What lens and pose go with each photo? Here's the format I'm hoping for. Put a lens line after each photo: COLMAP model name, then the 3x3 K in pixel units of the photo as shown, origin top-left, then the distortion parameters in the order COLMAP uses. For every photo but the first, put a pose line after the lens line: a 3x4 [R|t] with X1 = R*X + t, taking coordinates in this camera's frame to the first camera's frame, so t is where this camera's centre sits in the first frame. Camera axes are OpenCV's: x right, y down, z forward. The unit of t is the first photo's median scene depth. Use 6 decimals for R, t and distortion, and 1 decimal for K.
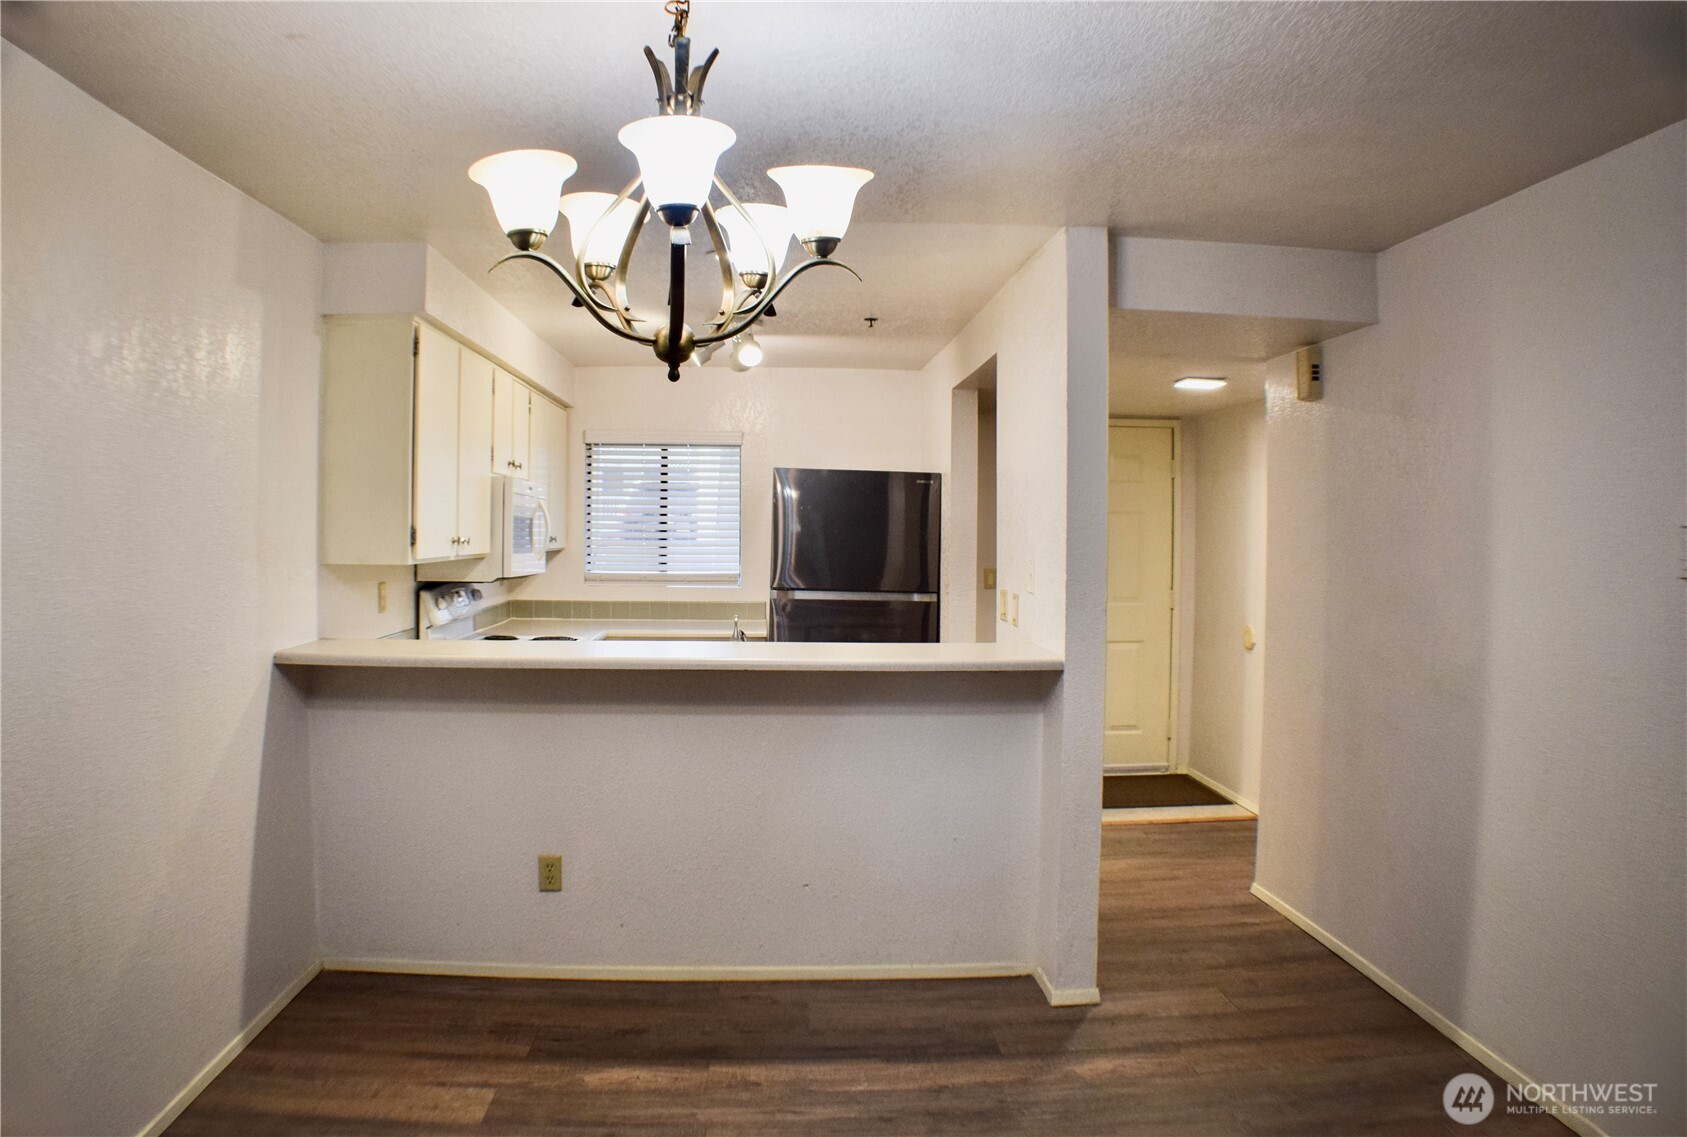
lens RADIAL K [[1190.9, 0, 842.6], [0, 1190.9, 537.0], [0, 0, 1]] dist [-0.189161, 0.066412]
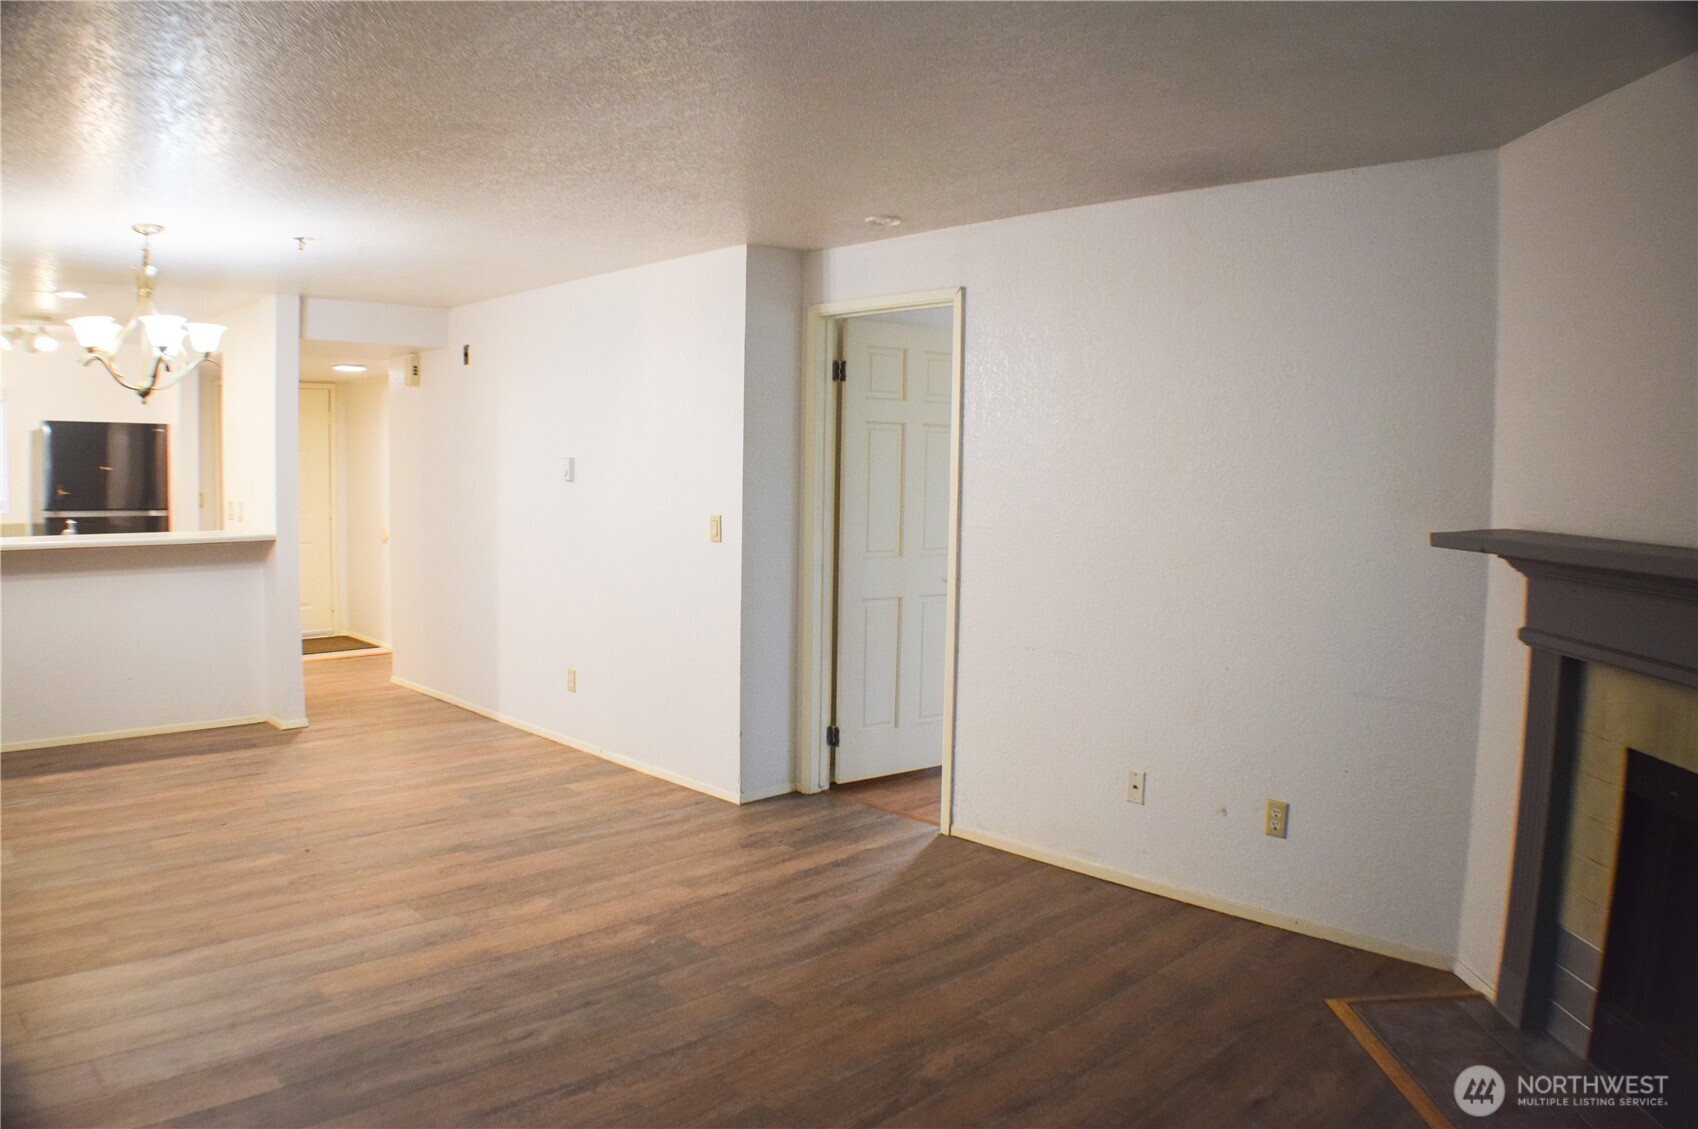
lens RADIAL K [[1196.8, 0, 849.0], [0, 1196.8, 564.5], [0, 0, 1]] dist [-0.182023, 0.001613]
pose [[0.763221, -0.052695, 0.643985, -0.216523], [0.000039, 0.996673, 0.081509, 0.005716], [-0.646138, -0.062184, 0.760683, -0.718017]]
